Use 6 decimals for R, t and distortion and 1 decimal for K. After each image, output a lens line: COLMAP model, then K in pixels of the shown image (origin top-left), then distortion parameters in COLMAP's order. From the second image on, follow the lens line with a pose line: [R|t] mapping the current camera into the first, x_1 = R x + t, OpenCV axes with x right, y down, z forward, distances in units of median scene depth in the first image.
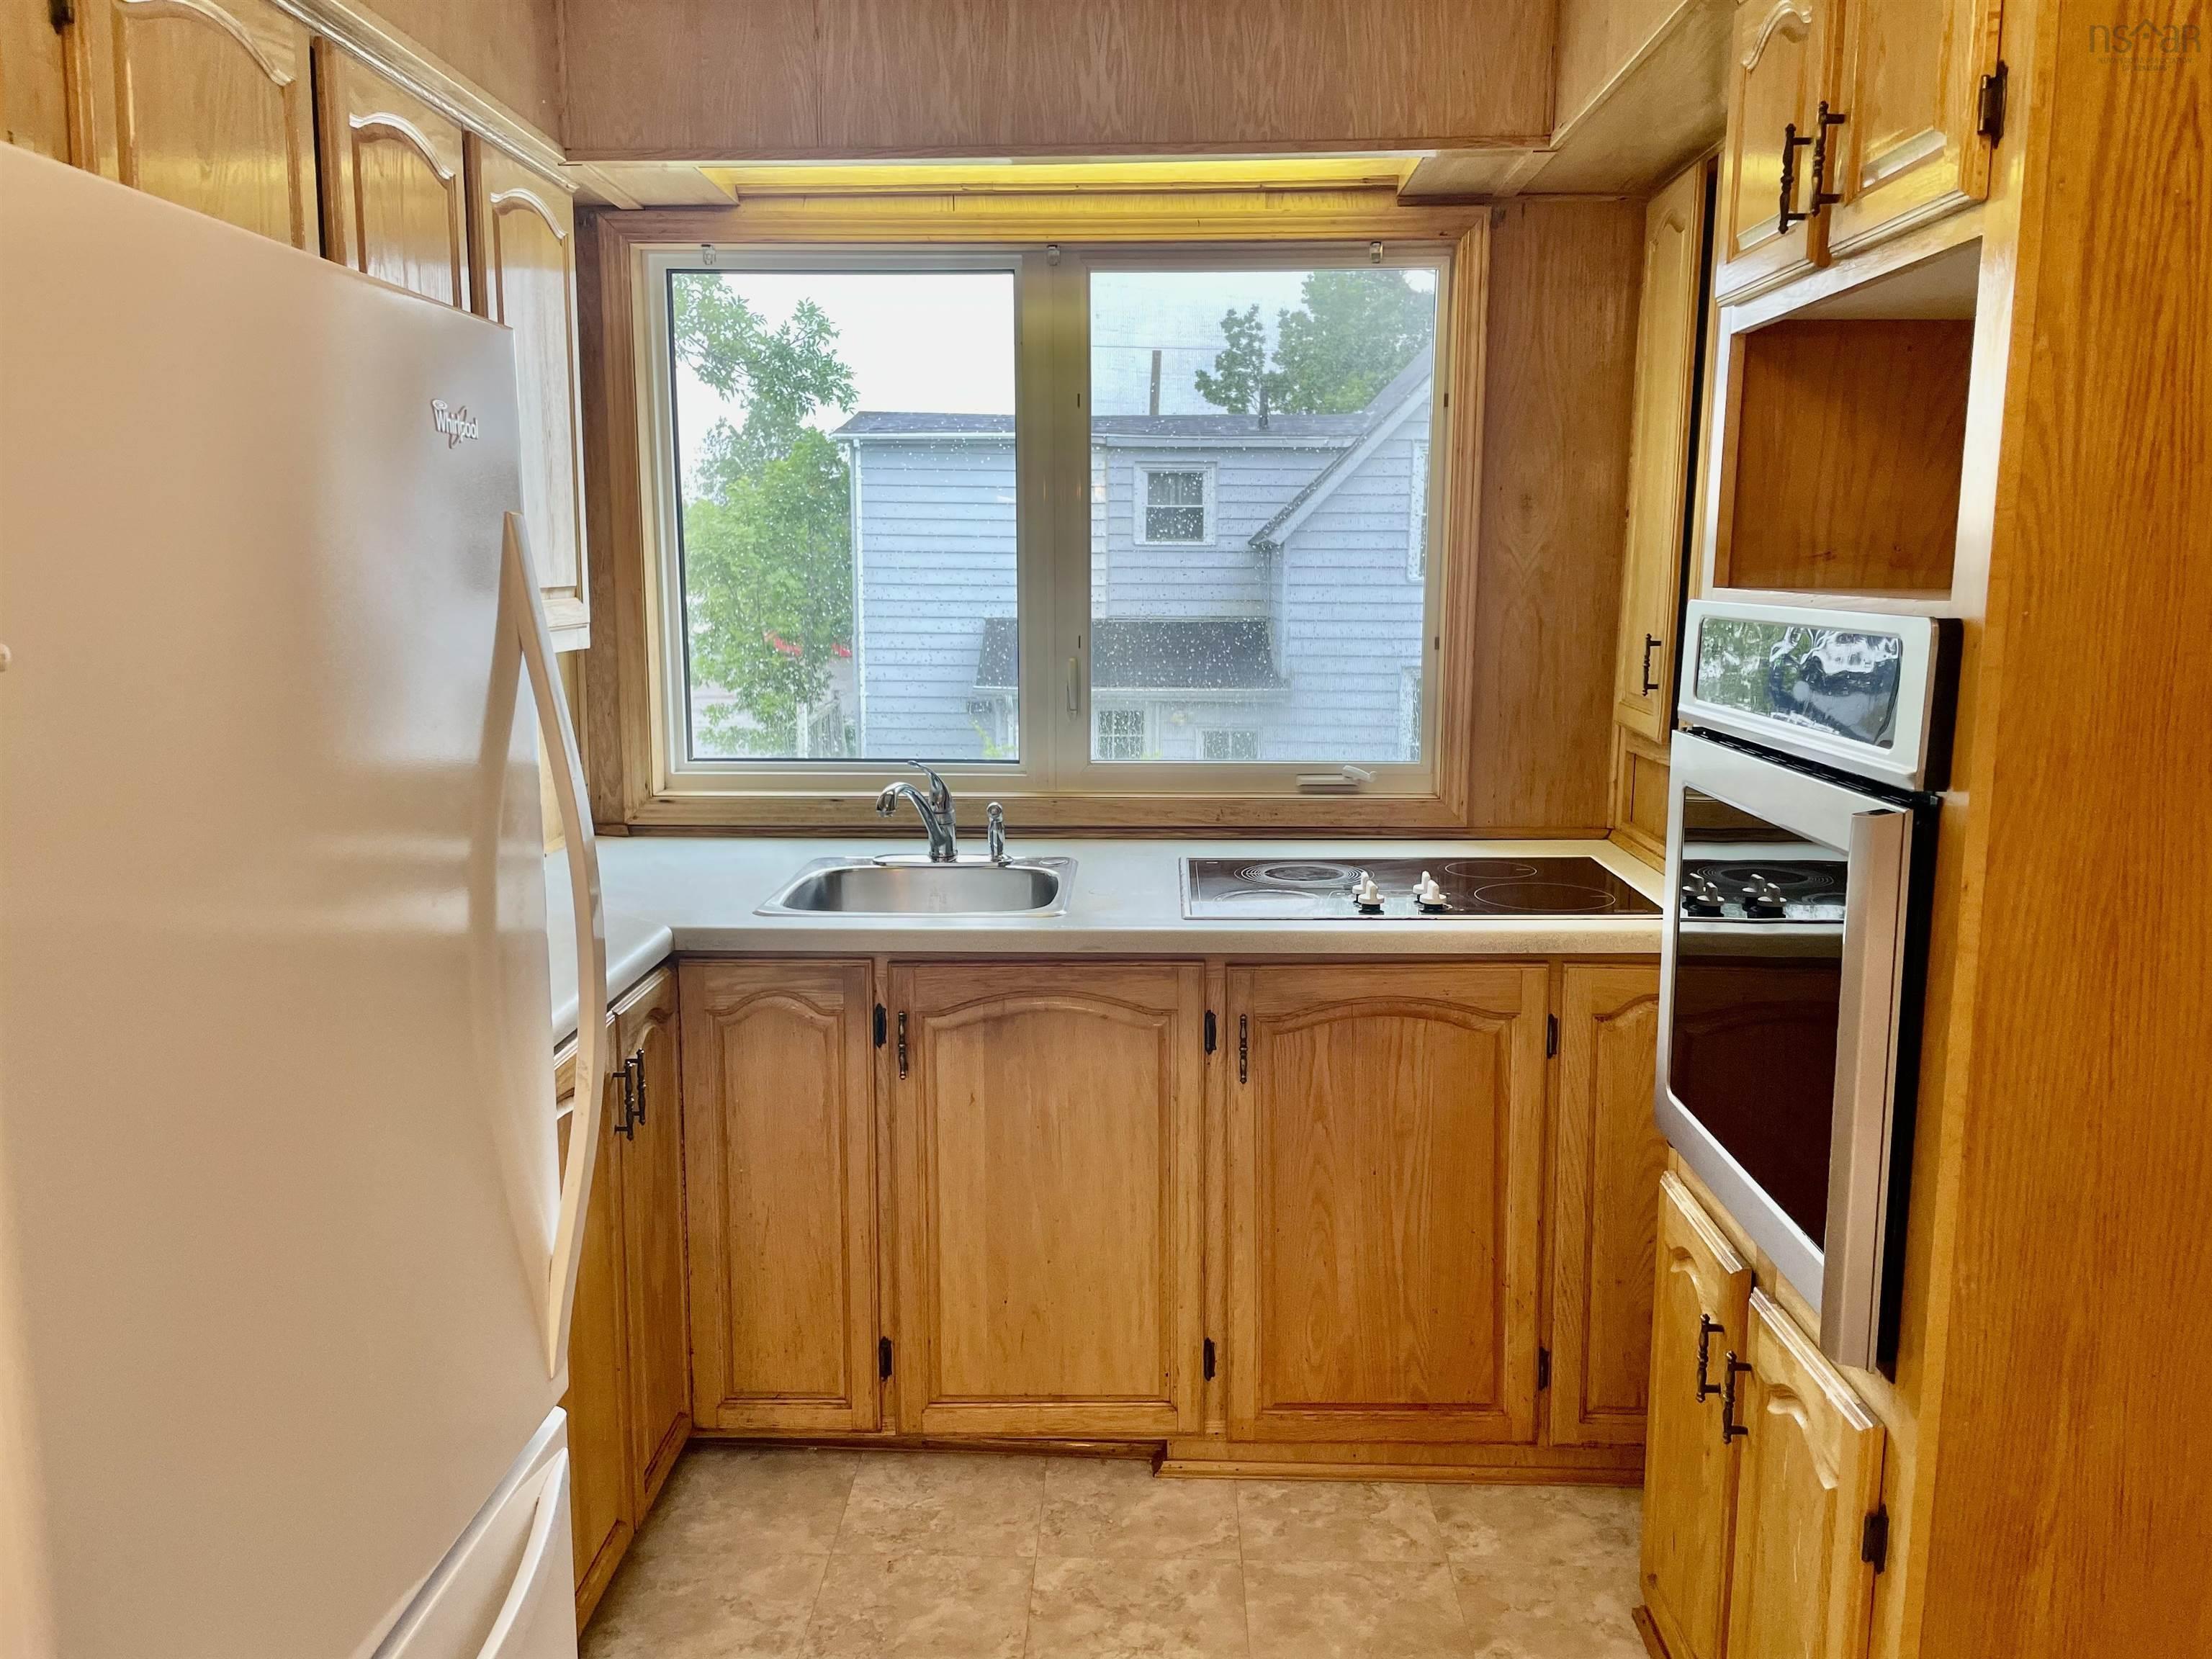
lens RADIAL K [[1663.7, 0, 1114.8], [0, 1663.7, 801.2], [0, 0, 1]] dist [0.092895, -0.134001]
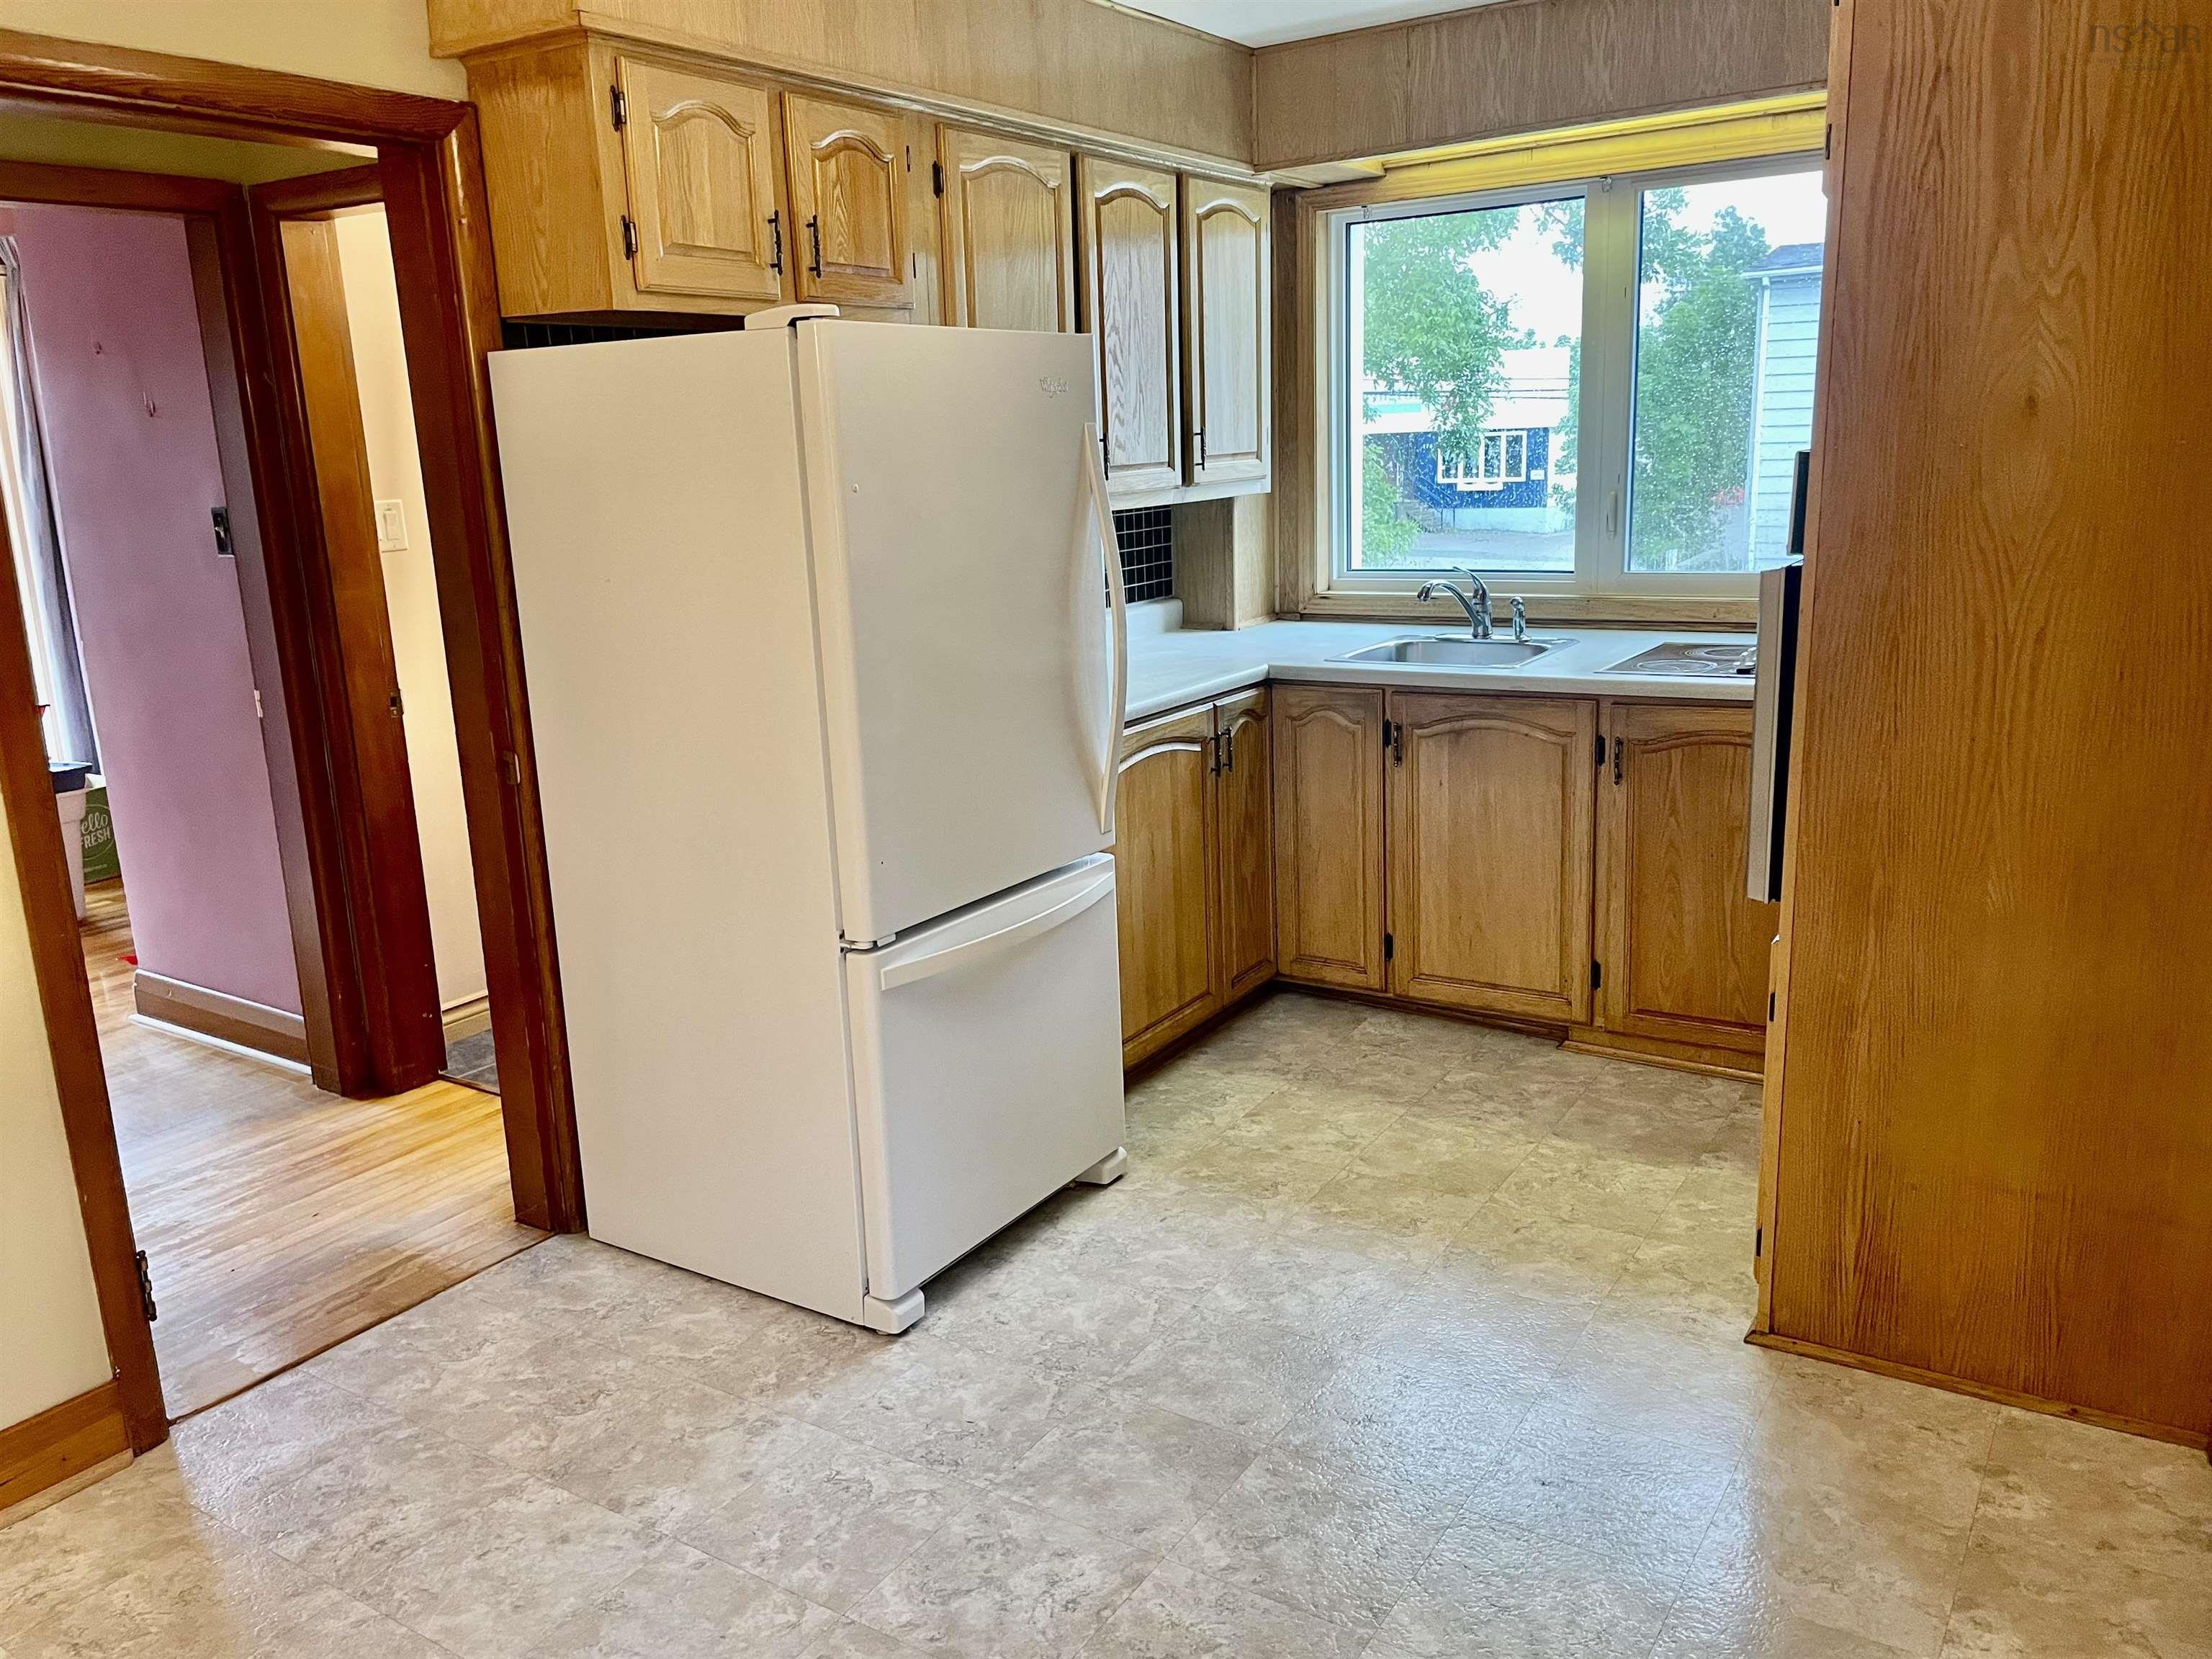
lens RADIAL K [[1663.7, 0, 1114.8], [0, 1663.7, 801.2], [0, 0, 1]] dist [0.092895, -0.134001]
pose [[0.852645, 0.078756, -0.516520, 0.447261], [-0.034160, 0.994862, 0.095302, 0.057519], [0.521372, -0.063614, 0.850955, -0.458945]]
